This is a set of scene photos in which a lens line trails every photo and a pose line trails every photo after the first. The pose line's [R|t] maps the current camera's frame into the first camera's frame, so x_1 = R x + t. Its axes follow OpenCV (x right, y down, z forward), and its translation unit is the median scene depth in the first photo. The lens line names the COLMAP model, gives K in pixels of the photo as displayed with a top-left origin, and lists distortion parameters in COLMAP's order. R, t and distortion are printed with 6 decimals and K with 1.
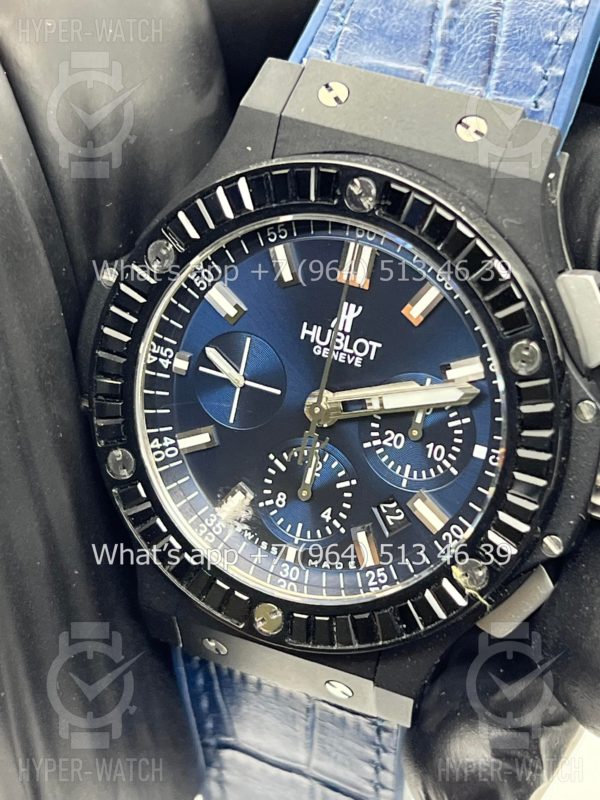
lens RADIAL K [[1887.6, 0, 296.1], [0, 1887.6, 406.0], [0, 0, 1]] dist [0.187058, 0.000000]
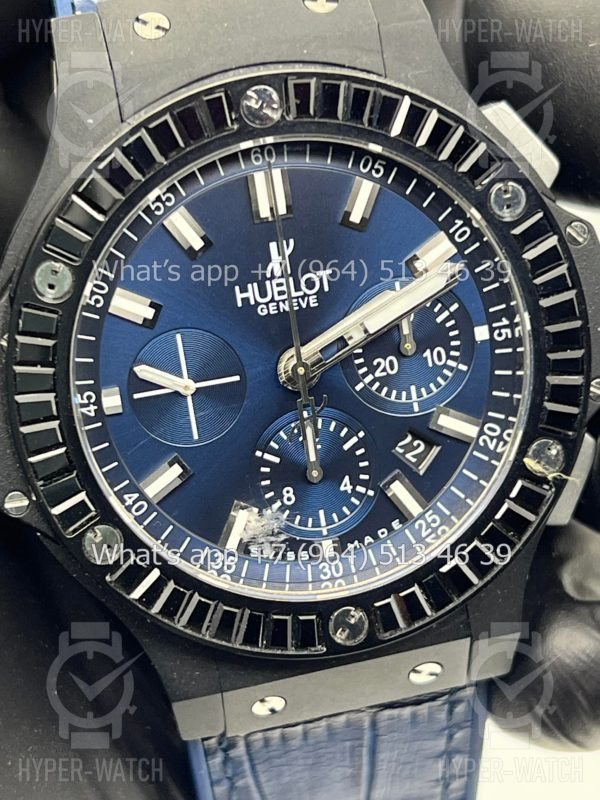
lens RADIAL K [[1887.6, 0, 286.8], [0, 1887.6, 407.5], [0, 0, 1]] dist [0.187058, 0.000000]
pose [[0.809222, -0.411244, 0.419569, -0.353074], [0.444929, 0.895354, 0.019454, -0.002189], [-0.383664, 0.170936, 0.907515, 0.237244]]
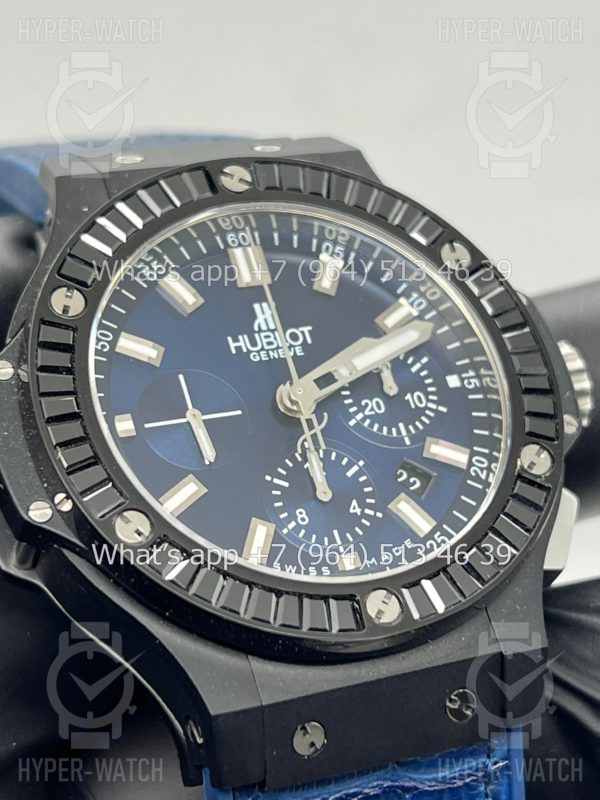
lens RADIAL K [[1887.6, 0, 296.3], [0, 1887.6, 377.8], [0, 0, 1]] dist [0.187058, 0.000000]
pose [[0.692753, -0.131662, 0.709055, -0.623232], [0.568880, 0.704056, -0.425066, 0.376837], [-0.443249, 0.697833, 0.562636, 0.487038]]
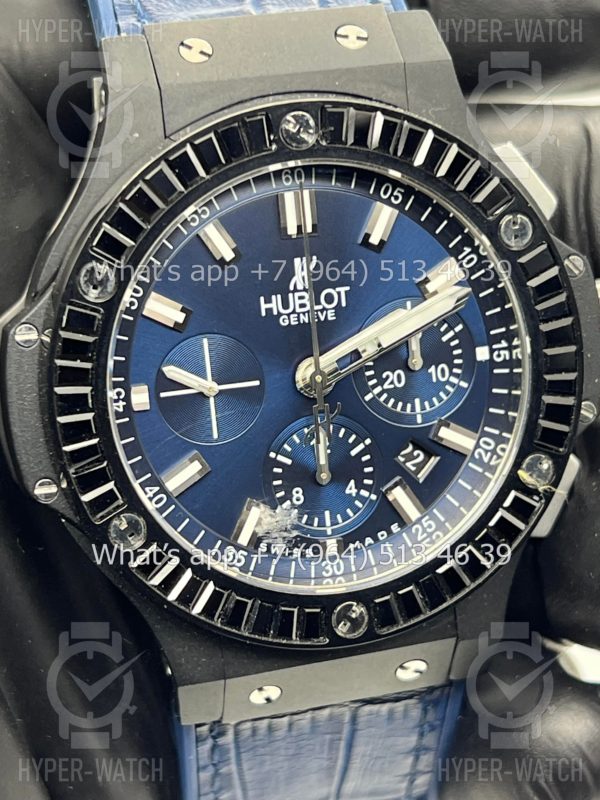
lens RADIAL K [[1887.6, 0, 293.3], [0, 1887.6, 400.9], [0, 0, 1]] dist [0.187058, 0.000000]
pose [[0.789008, -0.358256, 0.499118, -0.451099], [0.398790, 0.916629, 0.027527, -0.017522], [-0.467368, 0.177325, 0.866096, 0.222632]]
